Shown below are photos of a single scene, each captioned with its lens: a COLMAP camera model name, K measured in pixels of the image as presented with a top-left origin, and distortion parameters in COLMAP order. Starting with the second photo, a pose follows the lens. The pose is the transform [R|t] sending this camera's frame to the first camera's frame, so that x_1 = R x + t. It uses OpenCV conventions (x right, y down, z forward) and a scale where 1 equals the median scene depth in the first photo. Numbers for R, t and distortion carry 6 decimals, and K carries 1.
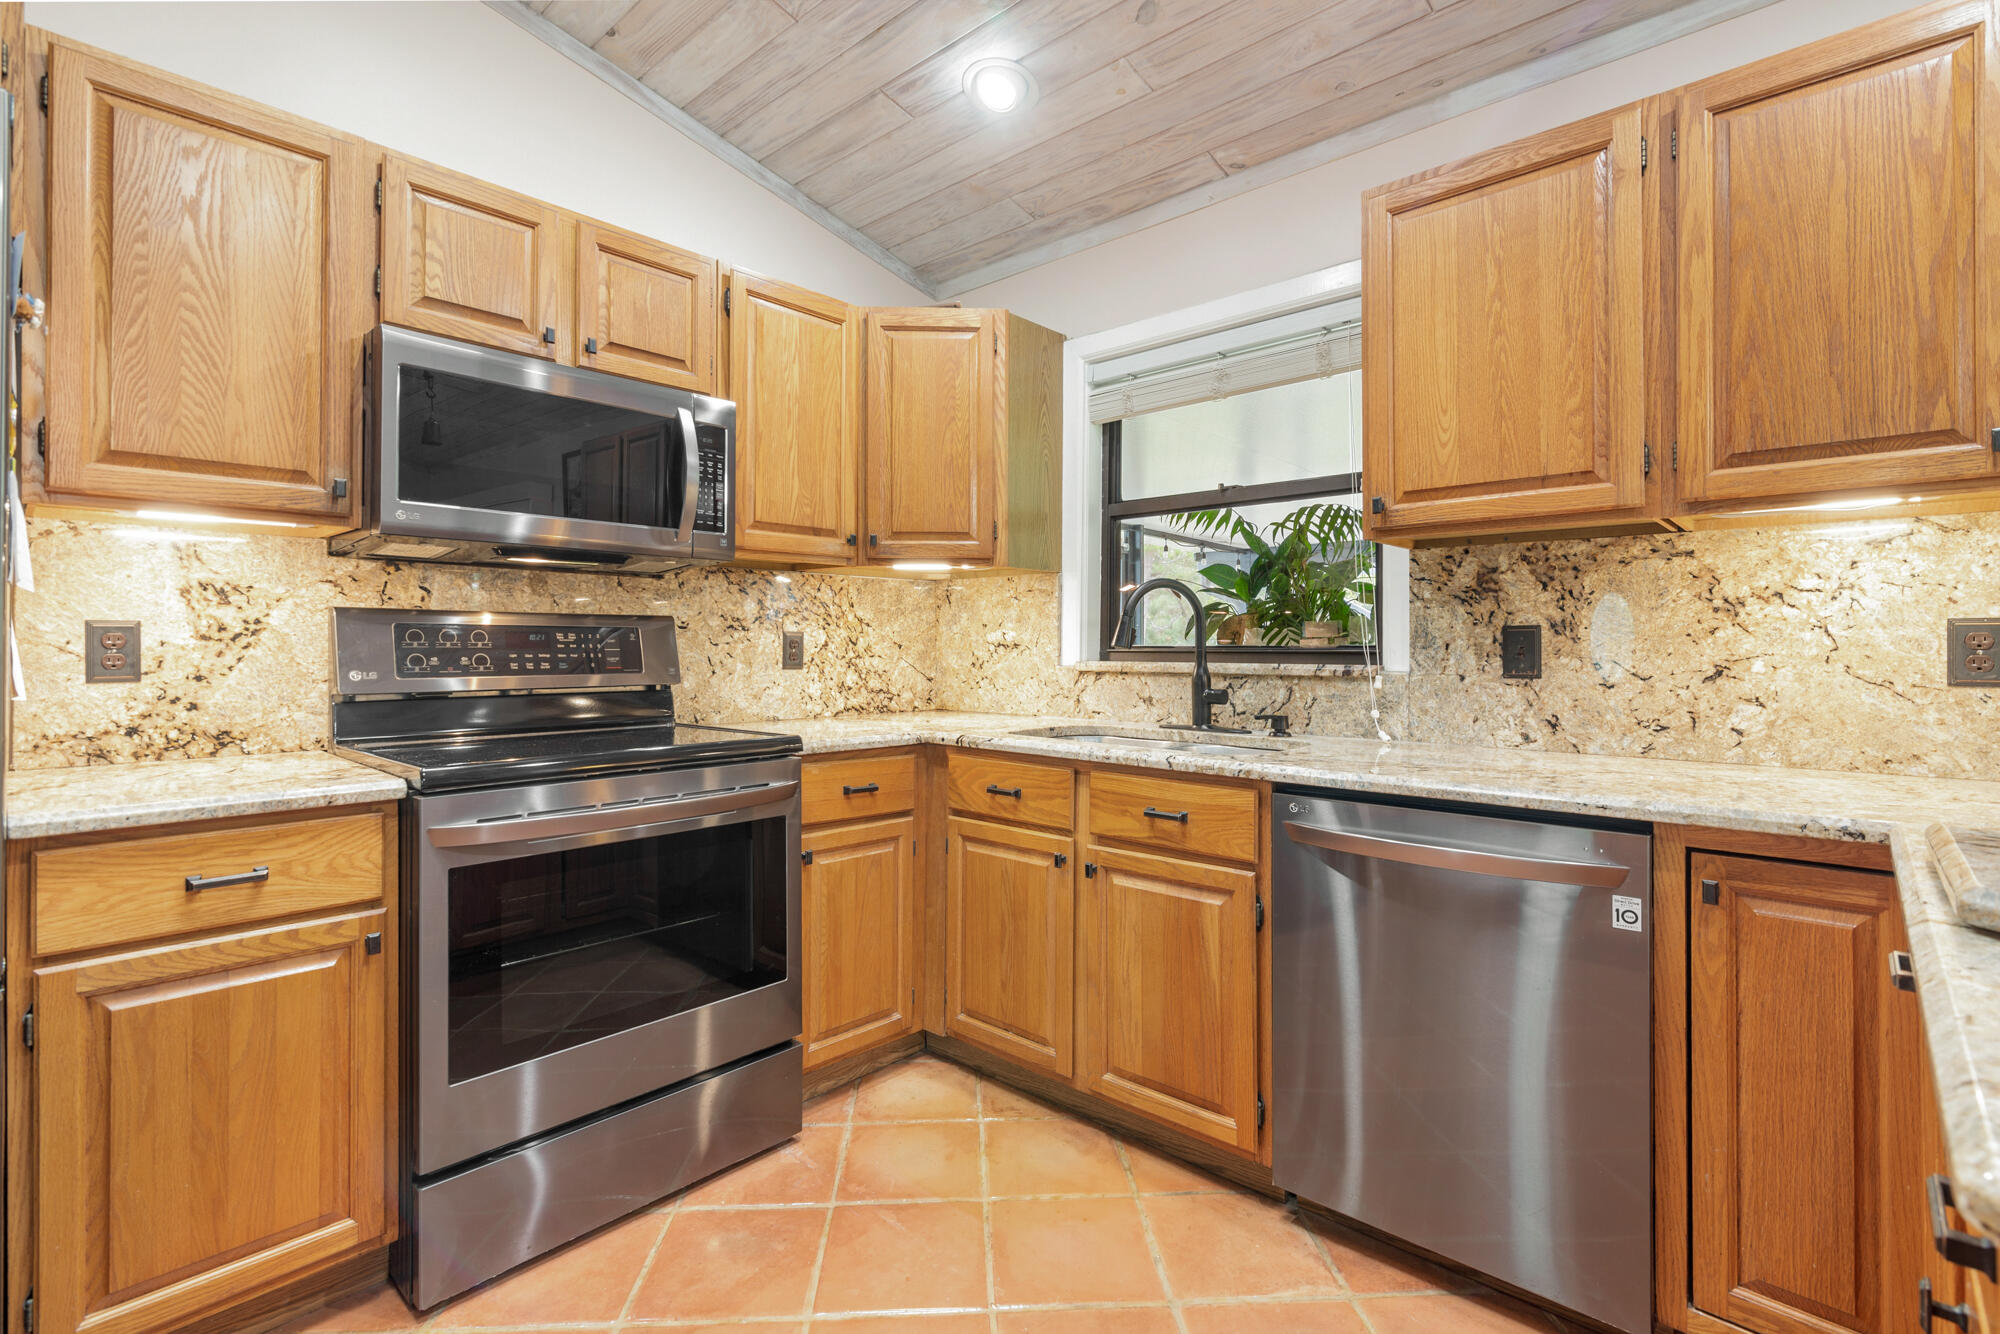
lens RADIAL K [[920.0, 0, 991.8], [0, 920.0, 641.4], [0, 0, 1]] dist [0.003148, -0.001388]
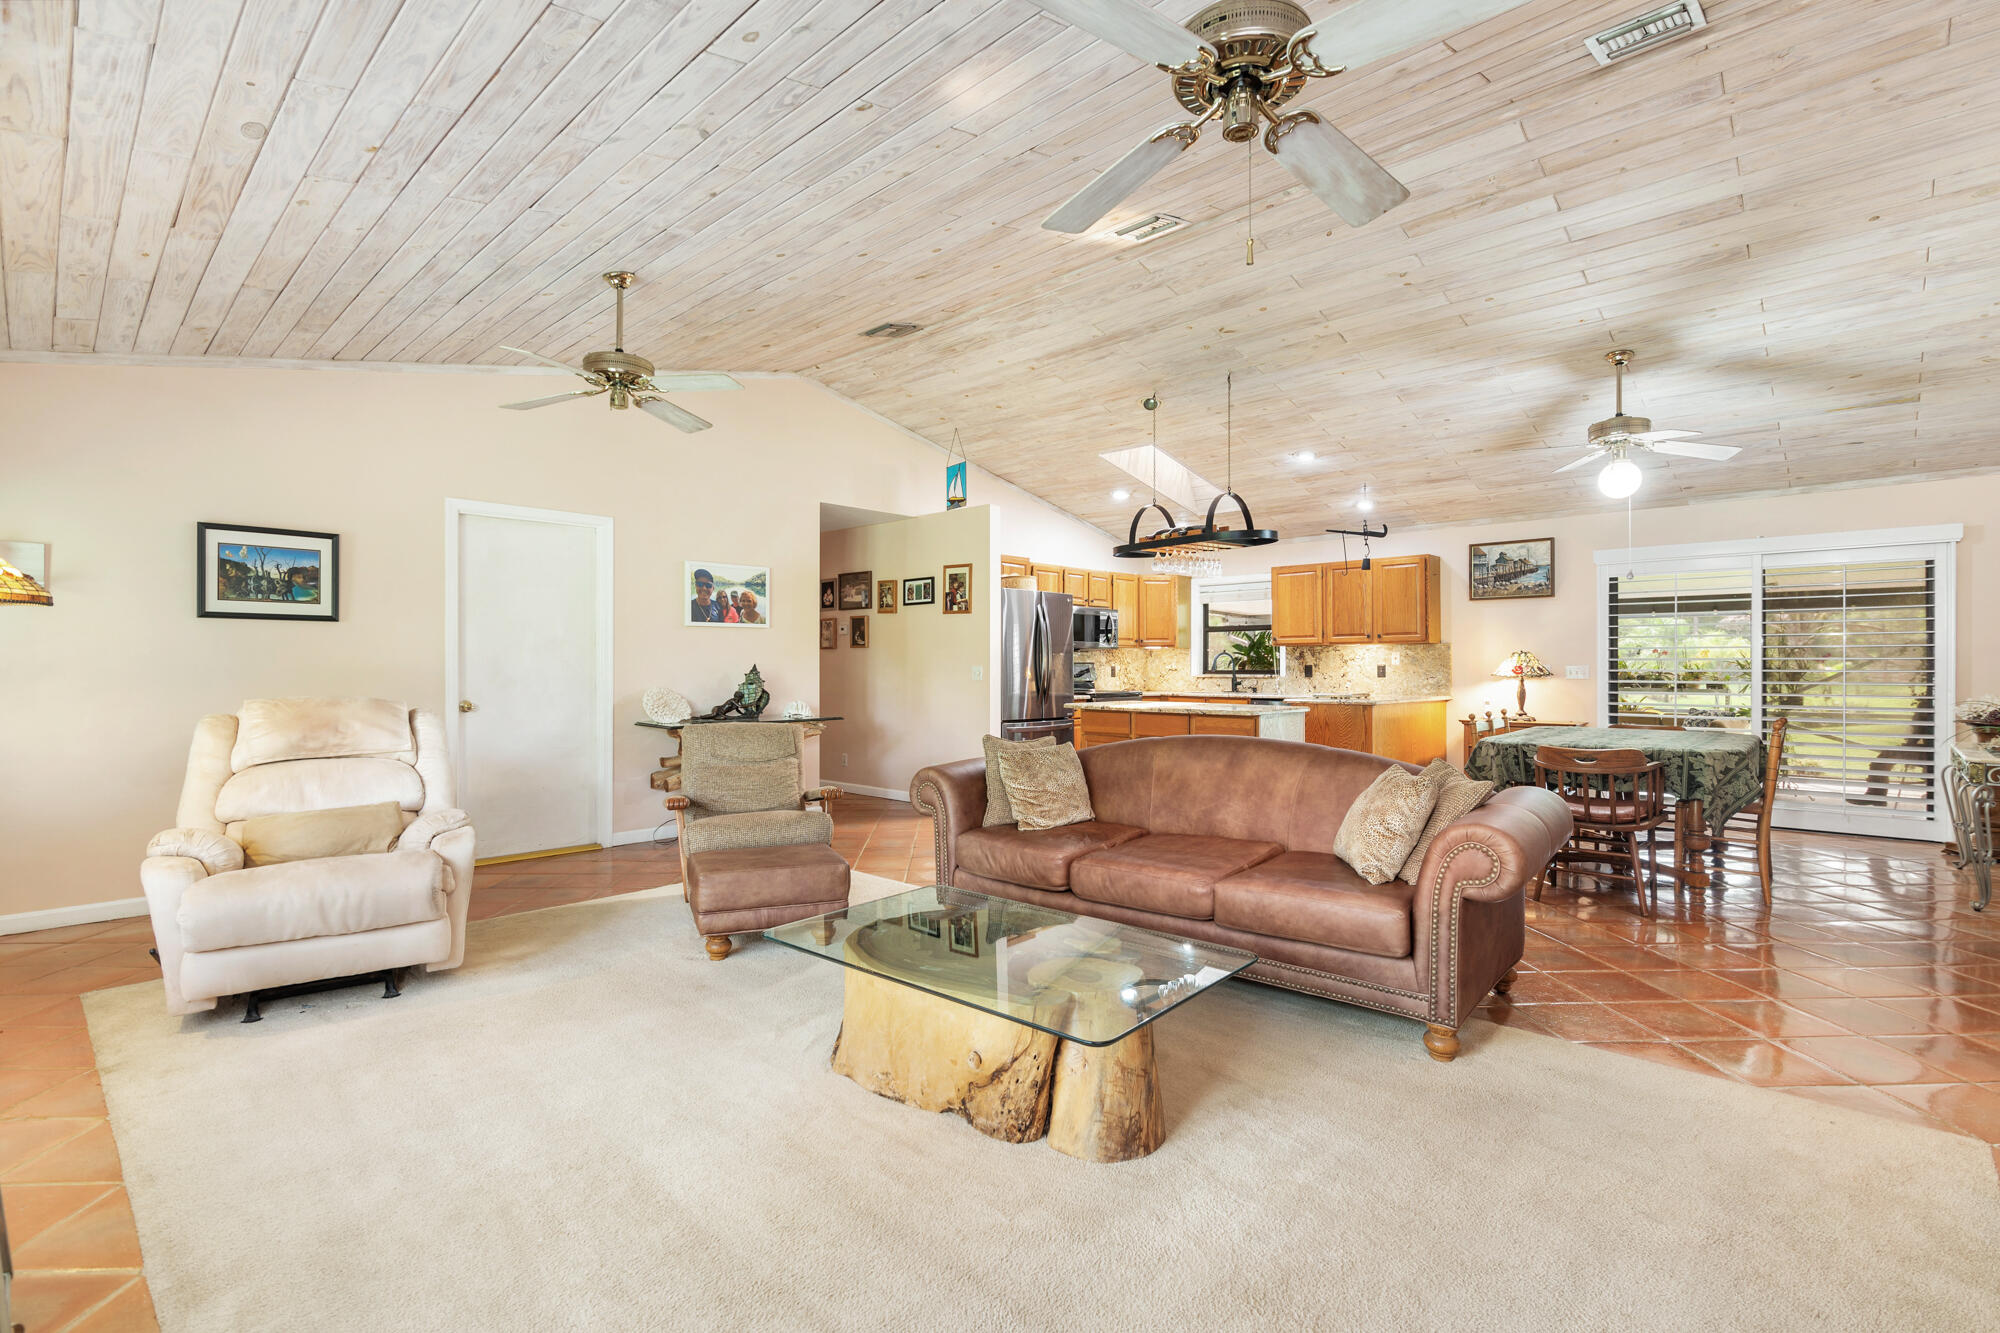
lens RADIAL K [[920.0, 0, 995.4], [0, 920.0, 662.3], [0, 0, 1]] dist [0.003148, -0.001388]
pose [[0.999937, -0.003113, -0.010740, -0.813449], [0.003102, 0.999995, -0.001075, -0.029345], [0.010743, 0.001042, 0.999942, -3.183201]]
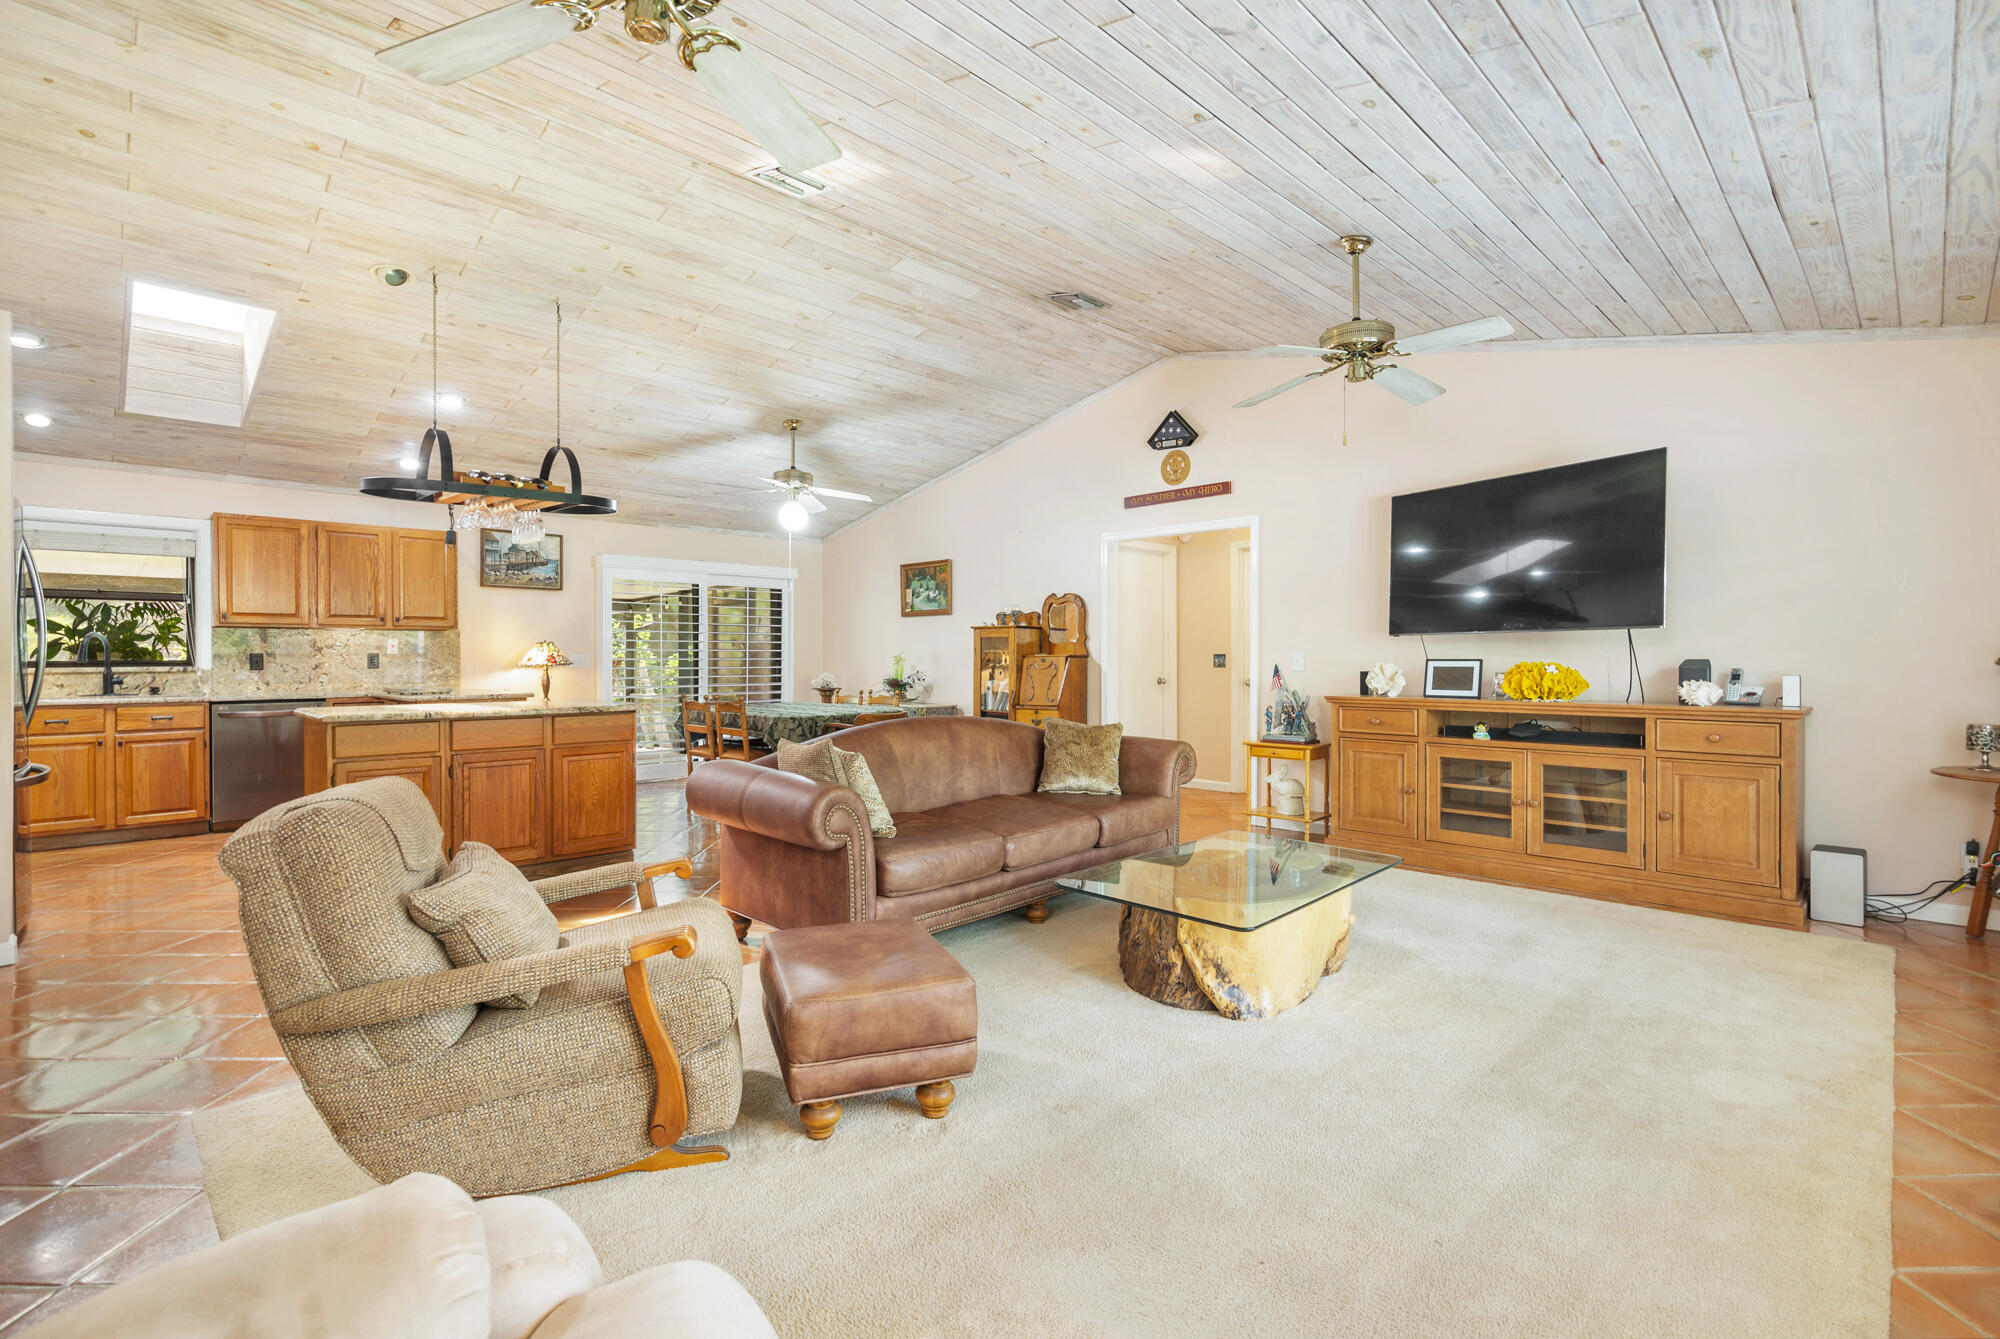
lens RADIAL K [[920.0, 0, 1011.2], [0, 920.0, 661.1], [0, 0, 1]] dist [0.003148, -0.001388]
pose [[0.031383, -0.007629, 0.999478, -2.402932], [-0.004240, 0.999961, 0.007766, -0.025384], [-0.999498, -0.004482, 0.031349, -1.628117]]
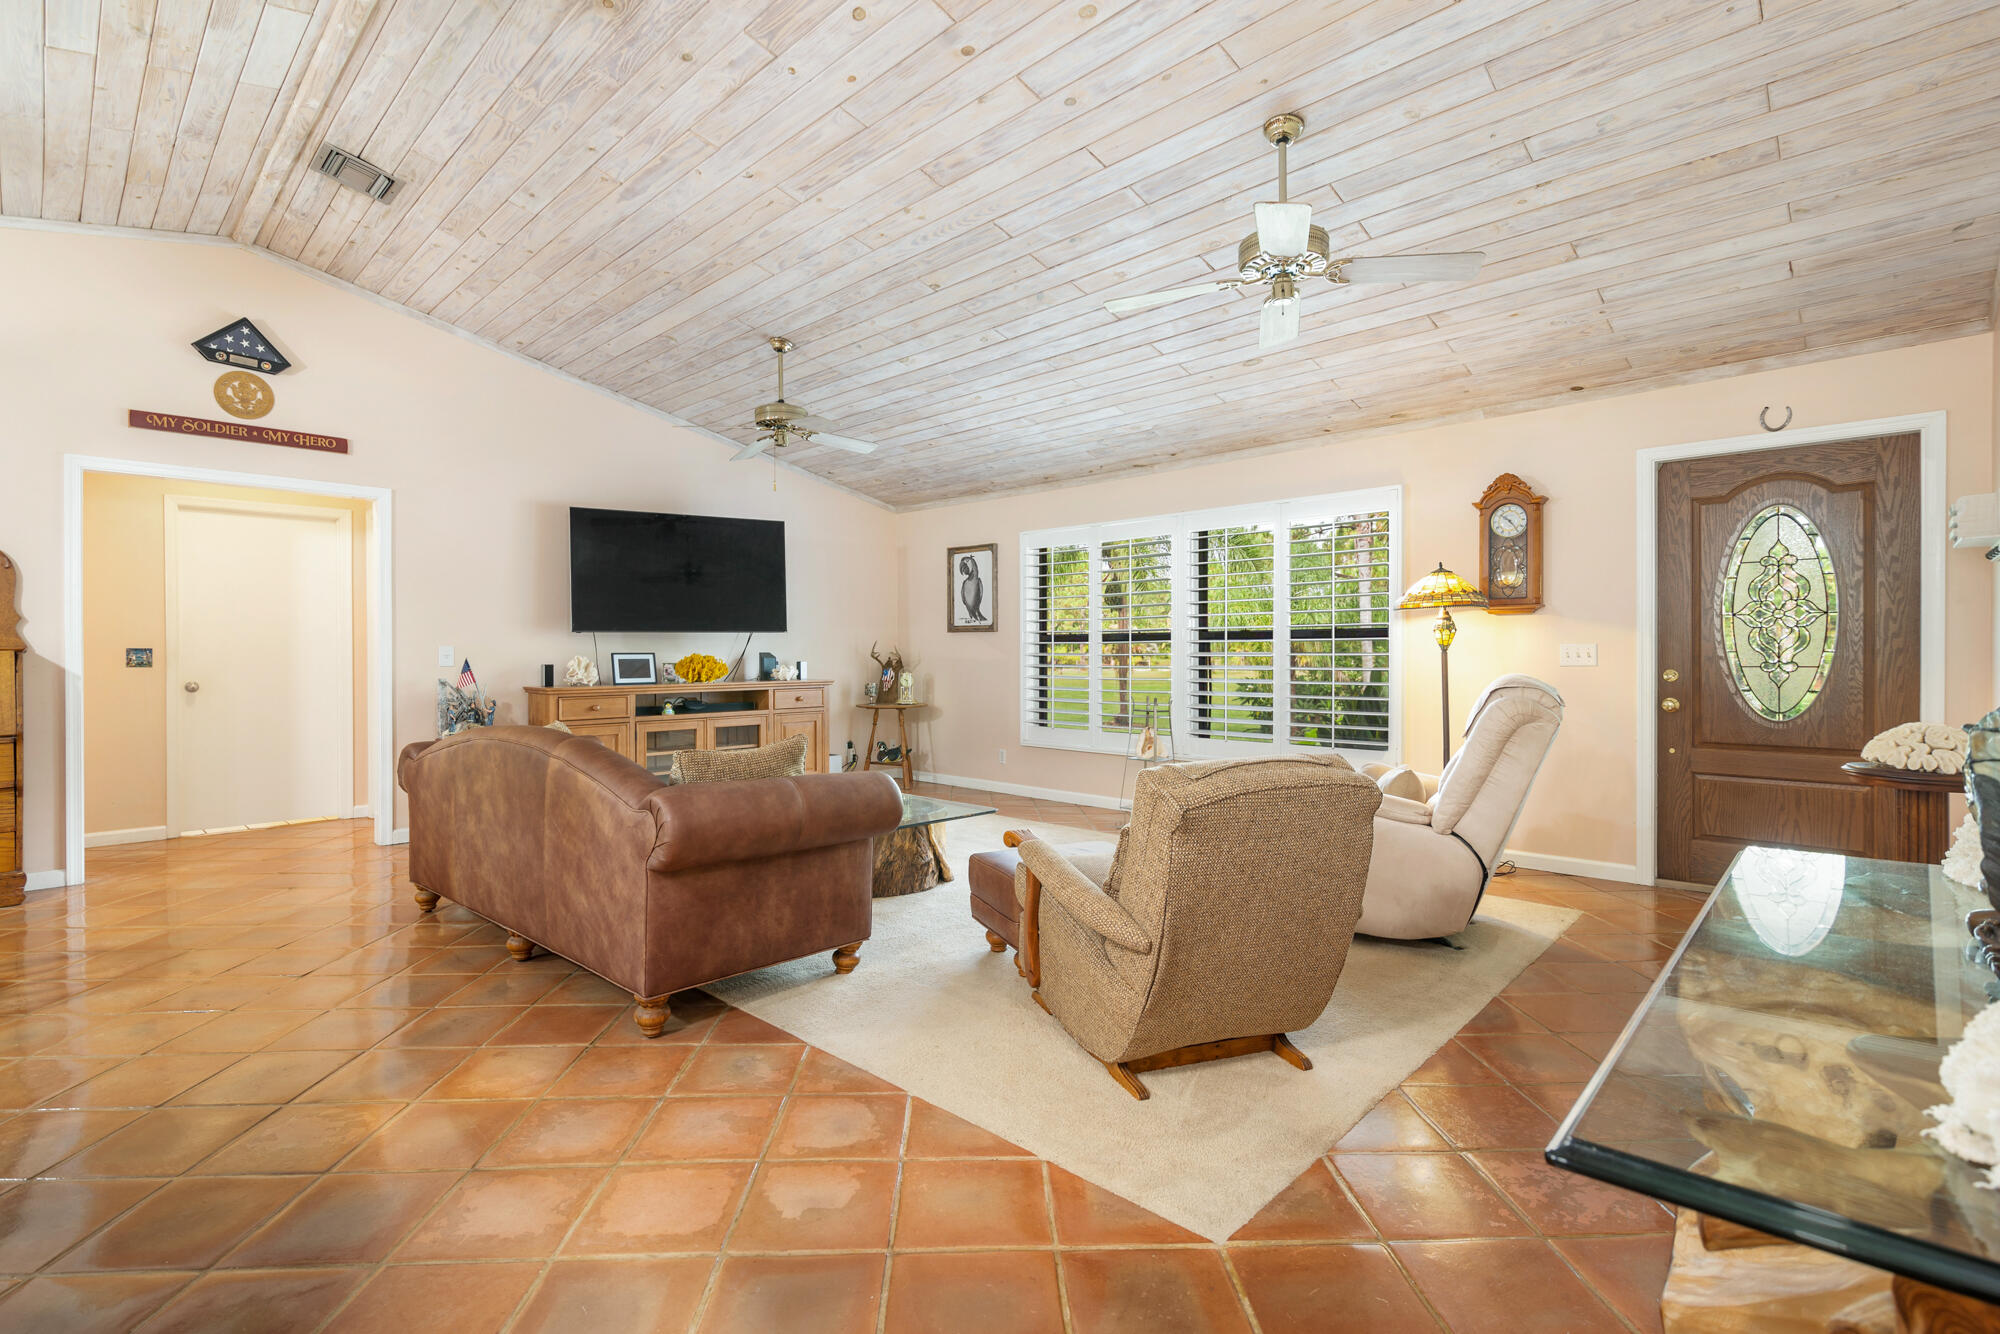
lens RADIAL K [[920.0, 0, 1001.9], [0, 920.0, 653.8], [0, 0, 1]] dist [0.003148, -0.001388]
pose [[-0.999801, 0.000141, 0.019955, -1.215670], [0.000061, 0.999992, -0.003972, -0.002523], [-0.019956, -0.003970, -0.999793, 0.174527]]
